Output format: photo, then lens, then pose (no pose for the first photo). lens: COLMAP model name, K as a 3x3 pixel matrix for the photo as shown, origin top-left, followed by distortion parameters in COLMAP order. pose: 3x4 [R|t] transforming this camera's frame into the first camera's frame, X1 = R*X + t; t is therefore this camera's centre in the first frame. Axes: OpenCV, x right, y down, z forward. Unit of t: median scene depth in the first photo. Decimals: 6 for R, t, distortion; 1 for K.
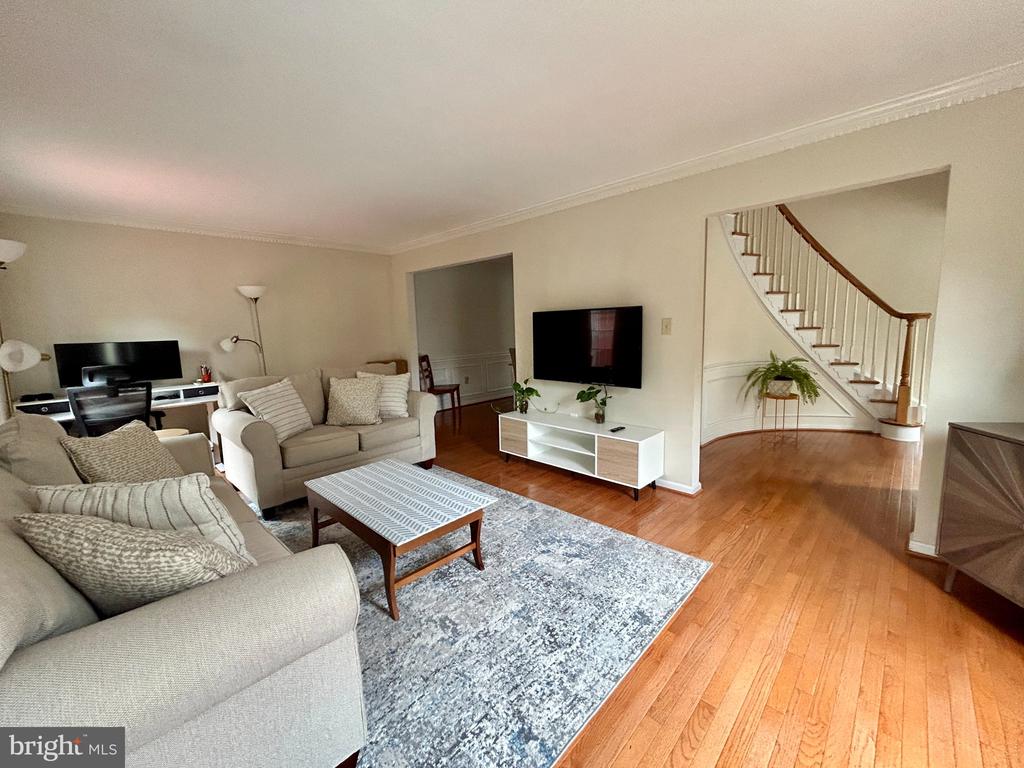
lens RADIAL K [[413.9, 0, 508.2], [0, 413.9, 377.5], [0, 0, 1]] dist [-0.000399, 0.000871]
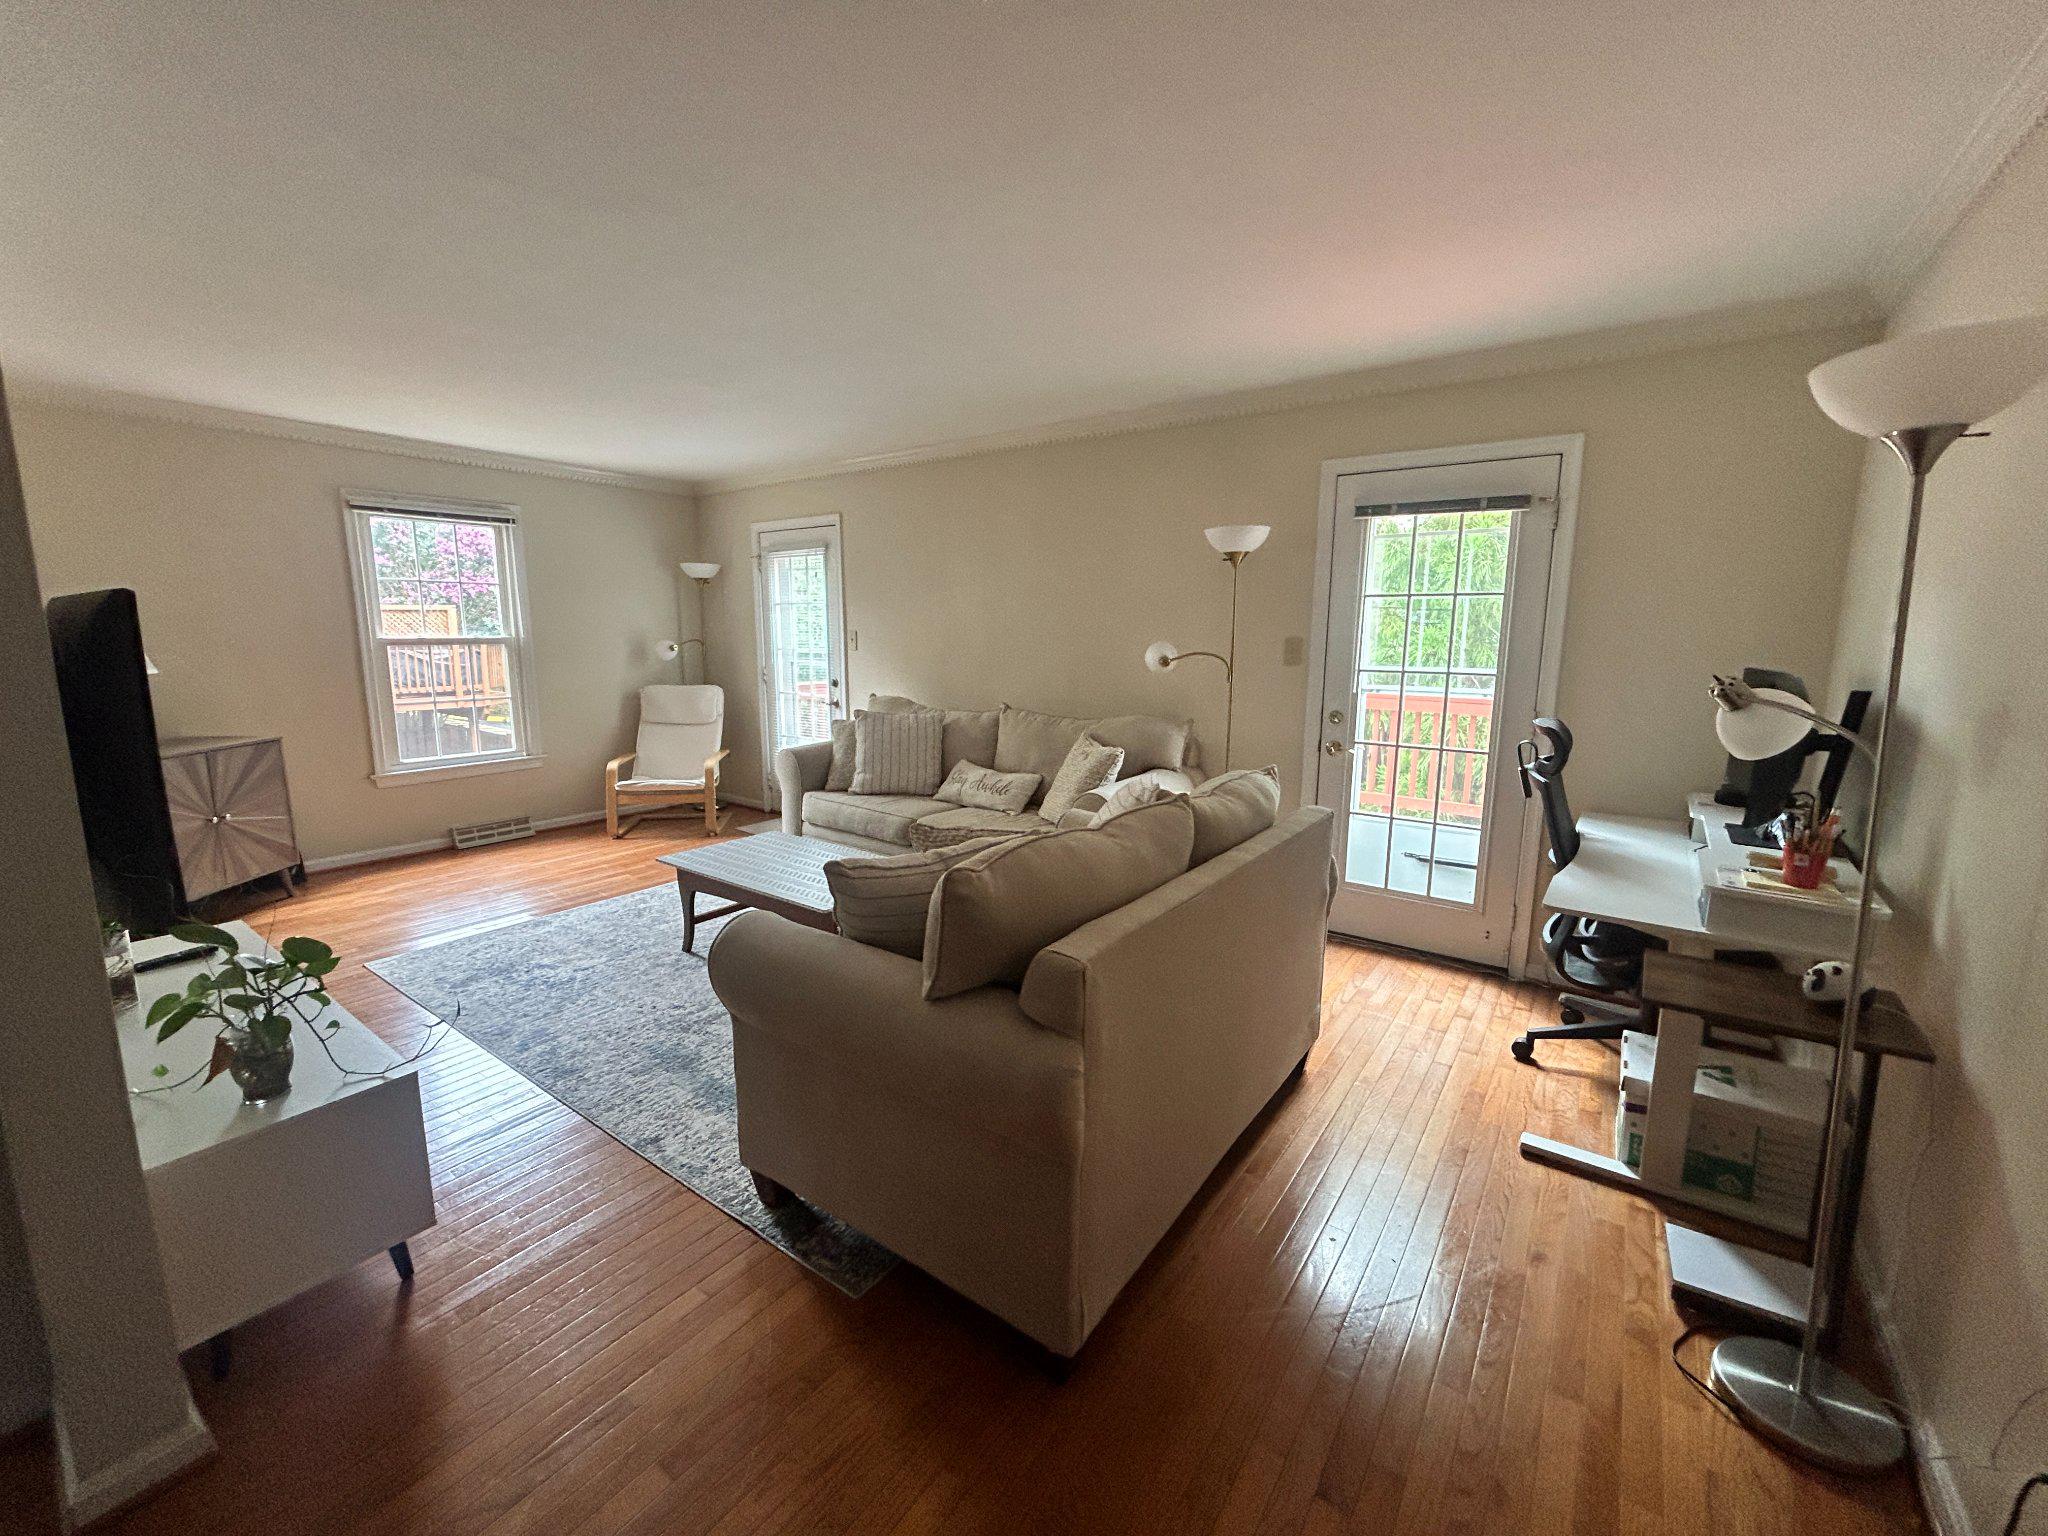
lens RADIAL K [[827.7, 0, 1022.7], [0, 827.7, 768.1], [0, 0, 1]] dist [-0.000399, 0.000871]
pose [[-0.990170, 0.041657, -0.133518, -0.579319], [0.001096, 0.956899, 0.290420, -0.370483], [0.139862, 0.287419, -0.947538, 2.874511]]
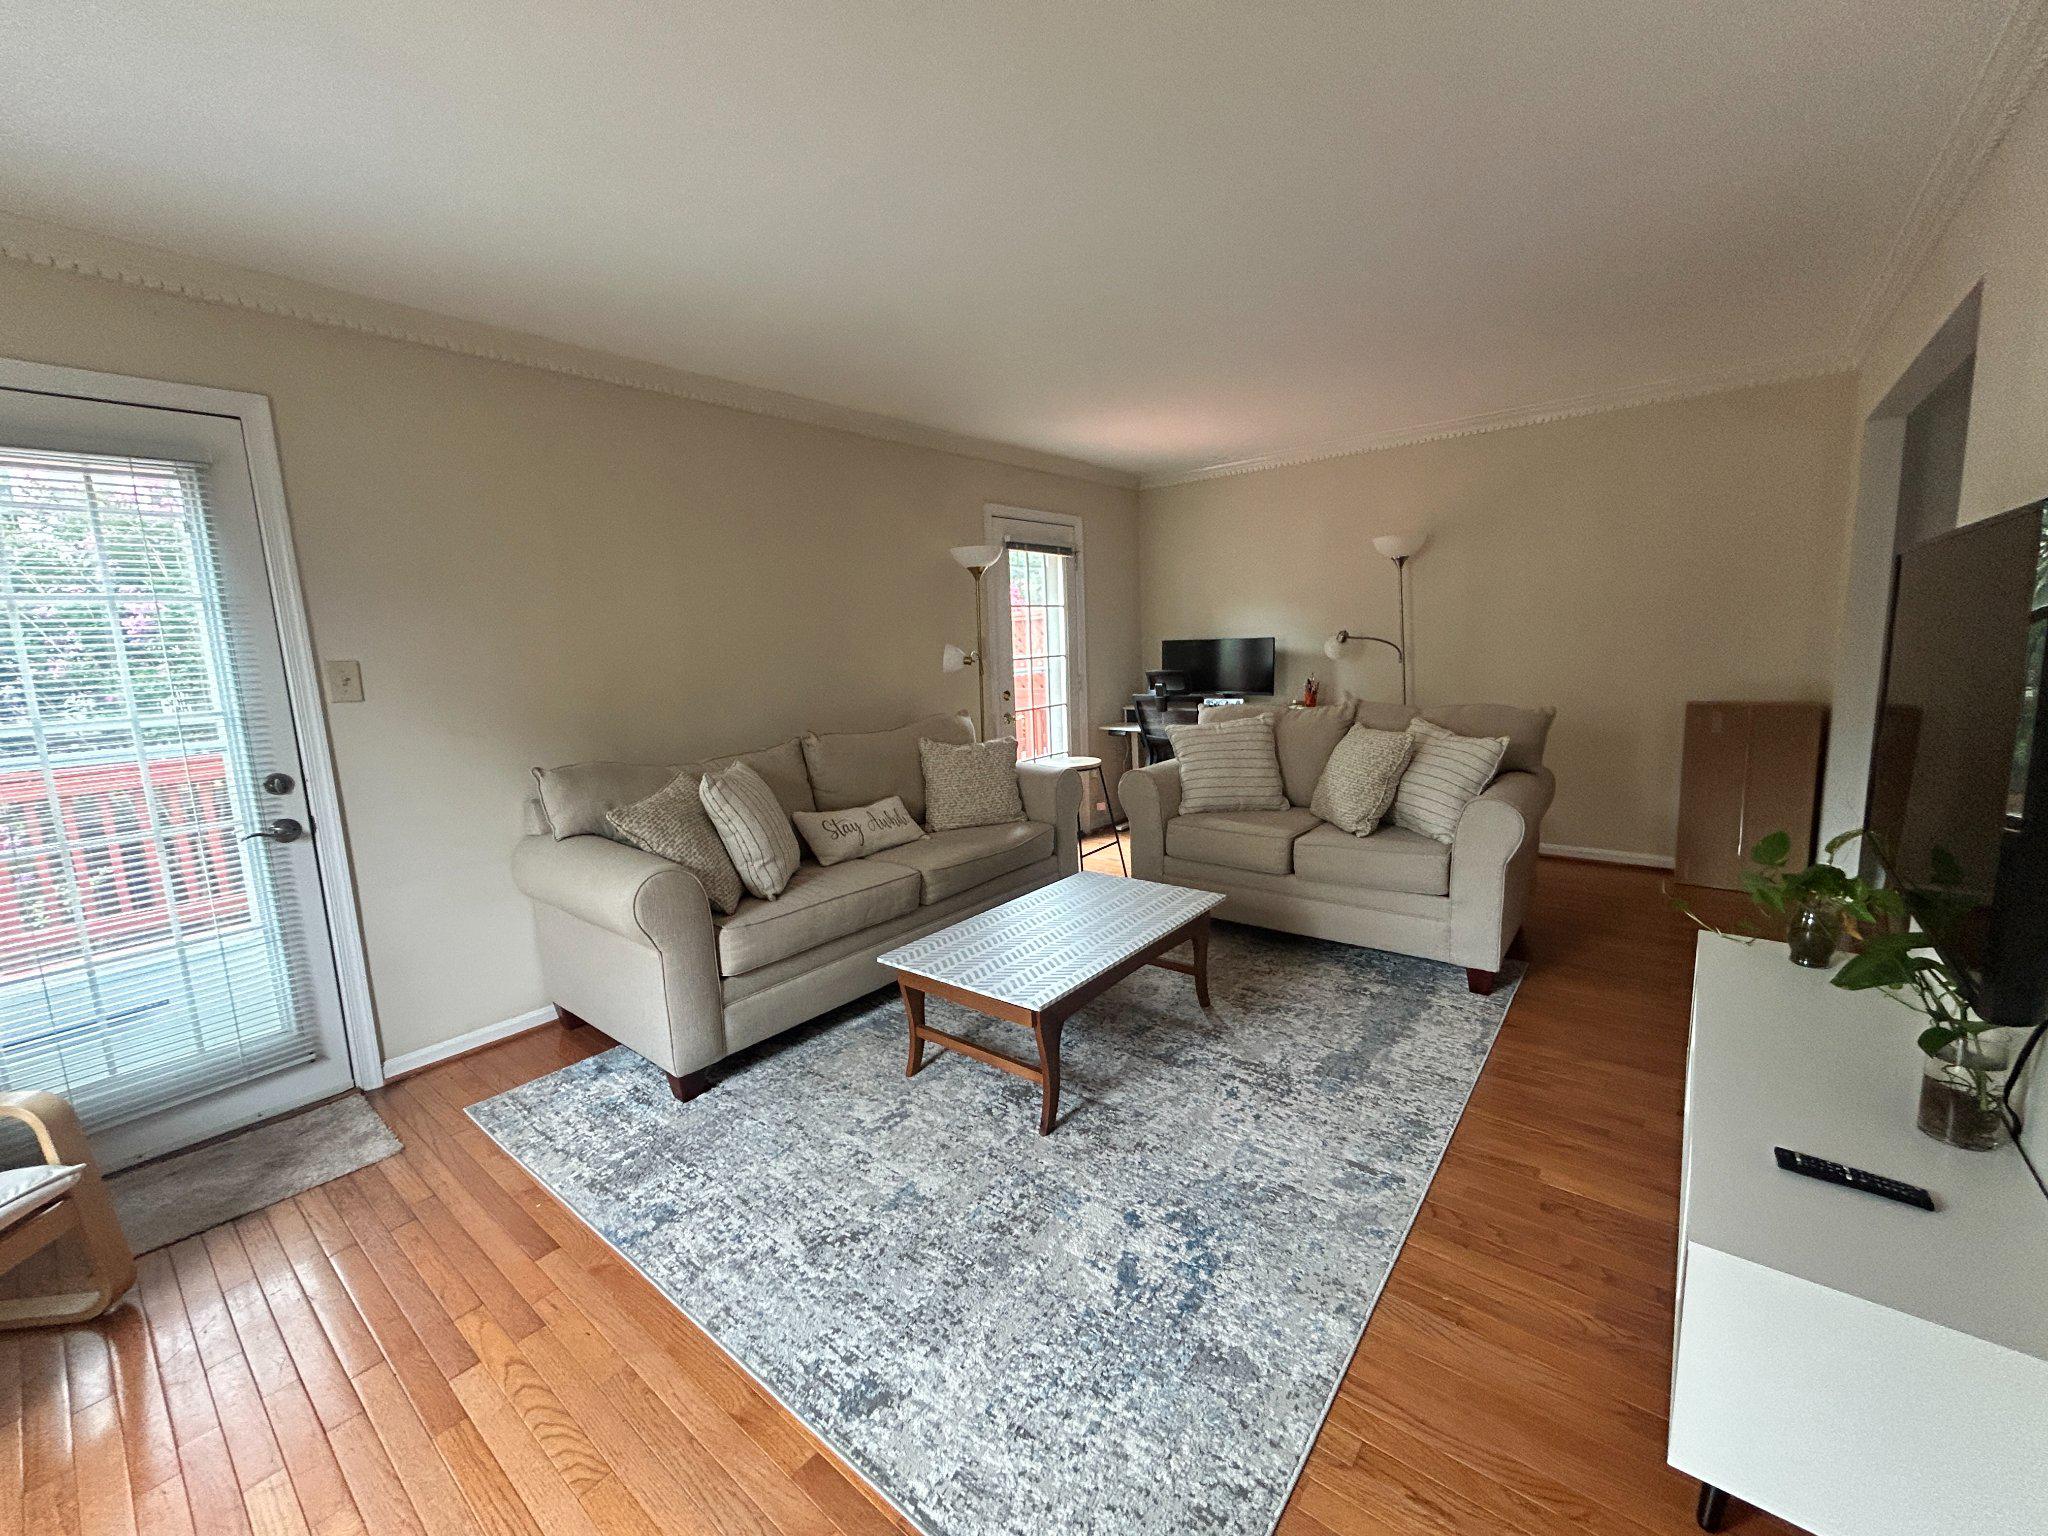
lens RADIAL K [[827.7, 0, 1013.9], [0, 827.7, 761.1], [0, 0, 1]] dist [-0.000399, 0.000871]
pose [[0.088337, 0.168793, -0.981685, 0.961707], [-0.085928, 0.983155, 0.161313, -0.149880], [0.992377, 0.070104, 0.101353, 0.969348]]
